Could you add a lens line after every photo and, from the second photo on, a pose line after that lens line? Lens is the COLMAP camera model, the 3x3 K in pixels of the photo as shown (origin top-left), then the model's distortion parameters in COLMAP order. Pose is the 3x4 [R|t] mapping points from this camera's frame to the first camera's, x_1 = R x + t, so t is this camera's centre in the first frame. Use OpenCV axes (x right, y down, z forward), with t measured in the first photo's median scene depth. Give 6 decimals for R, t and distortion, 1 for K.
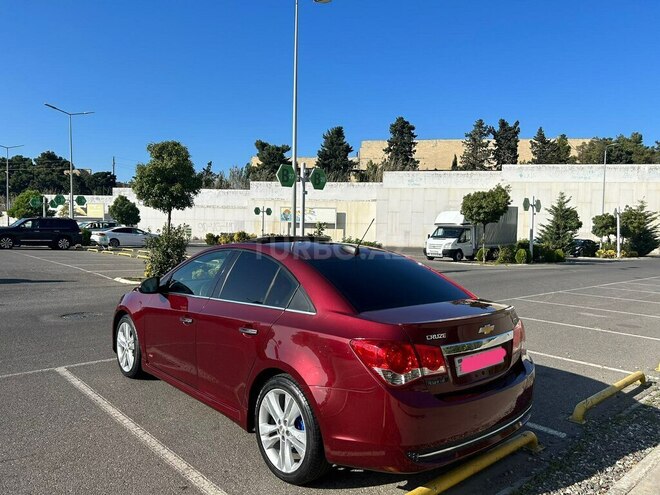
lens RADIAL K [[494.7, 0, 332.7], [0, 494.7, 253.3], [0, 0, 1]] dist [0.056450, -0.067535]
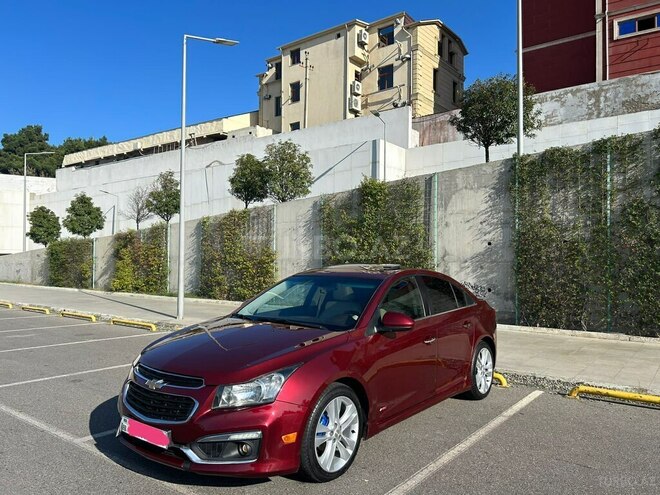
lens RADIAL K [[494.7, 0, 332.7], [0, 494.7, 253.3], [0, 0, 1]] dist [0.056450, -0.067535]
pose [[-0.176361, -0.007333, 0.984298, -0.179861], [0.028252, 0.999523, 0.012509, -0.010890], [-0.983920, 0.030015, -0.176069, 0.186712]]
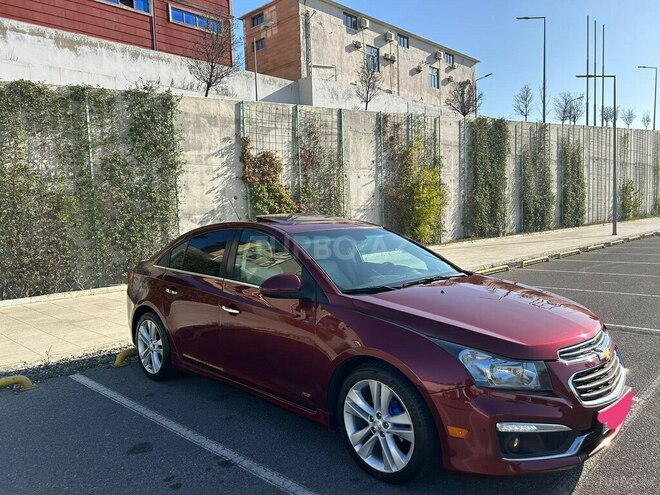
lens RADIAL K [[494.7, 0, 332.7], [0, 494.7, 253.3], [0, 0, 1]] dist [0.056450, -0.067535]
pose [[-0.997624, 0.011391, -0.067946, -0.011511], [0.003037, 0.992550, 0.121798, -0.010882], [0.068828, 0.121302, -0.990227, 0.289436]]
